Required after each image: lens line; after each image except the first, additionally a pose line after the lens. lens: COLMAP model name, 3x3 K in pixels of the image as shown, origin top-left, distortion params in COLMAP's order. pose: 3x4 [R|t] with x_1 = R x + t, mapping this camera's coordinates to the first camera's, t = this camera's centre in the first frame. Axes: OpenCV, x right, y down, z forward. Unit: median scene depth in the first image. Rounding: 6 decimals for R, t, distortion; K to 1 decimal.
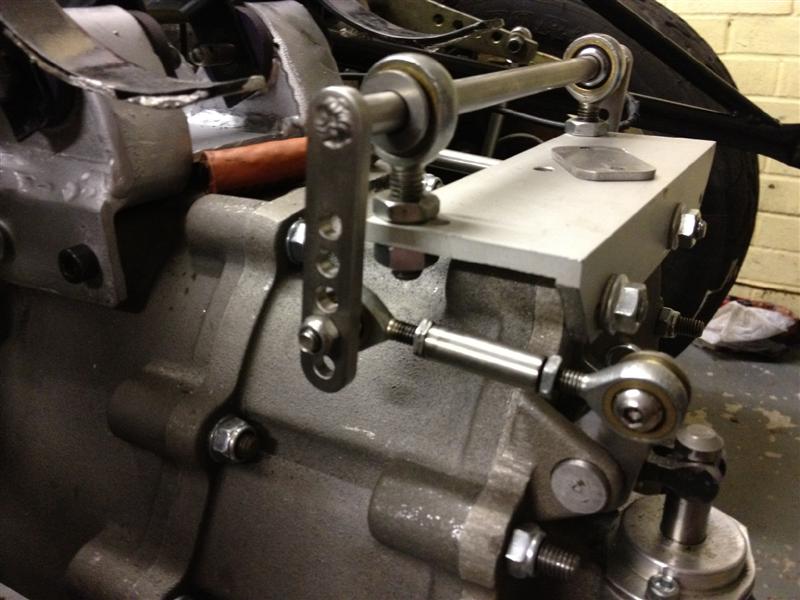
lens RADIAL K [[767.9, 0, 400.0], [0, 767.9, 300.0], [0, 0, 1]] dist [-0.000783, -0.000711]
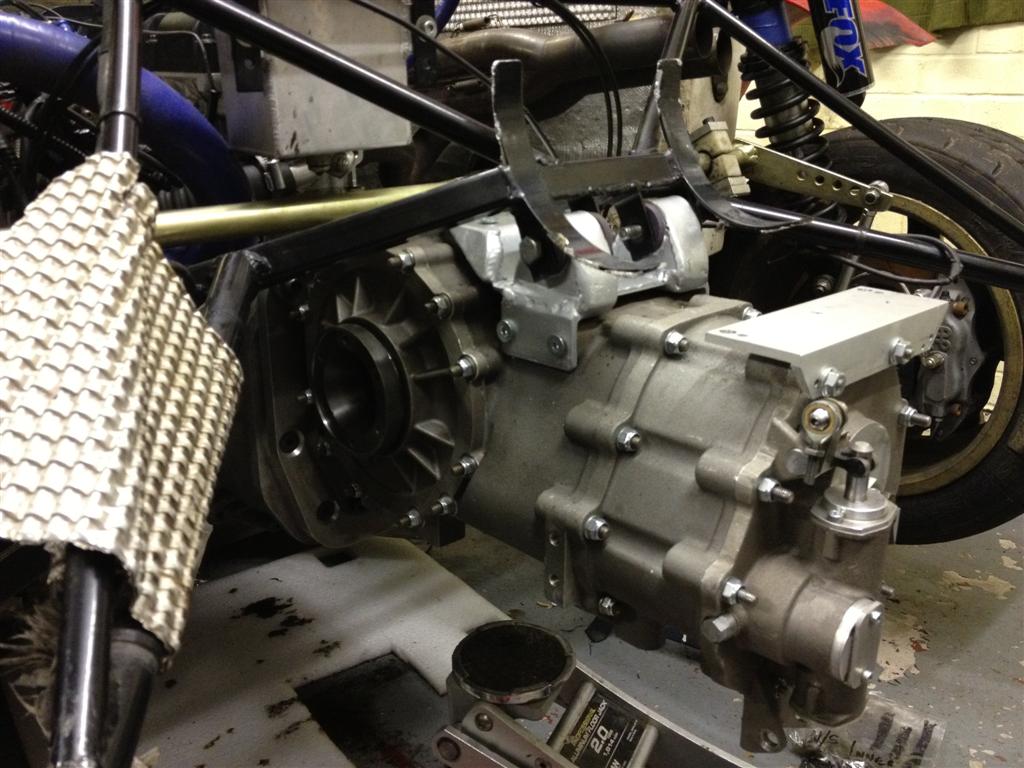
lens RADIAL K [[979.7, 0, 512.0], [0, 979.7, 384.0], [0, 0, 1]] dist [0.314136, 0.000726]
pose [[0.960712, 0.083150, -0.264798, 0.143141], [-0.098480, 0.994115, -0.045130, 0.174791], [0.259487, 0.069434, 0.963247, -1.440365]]
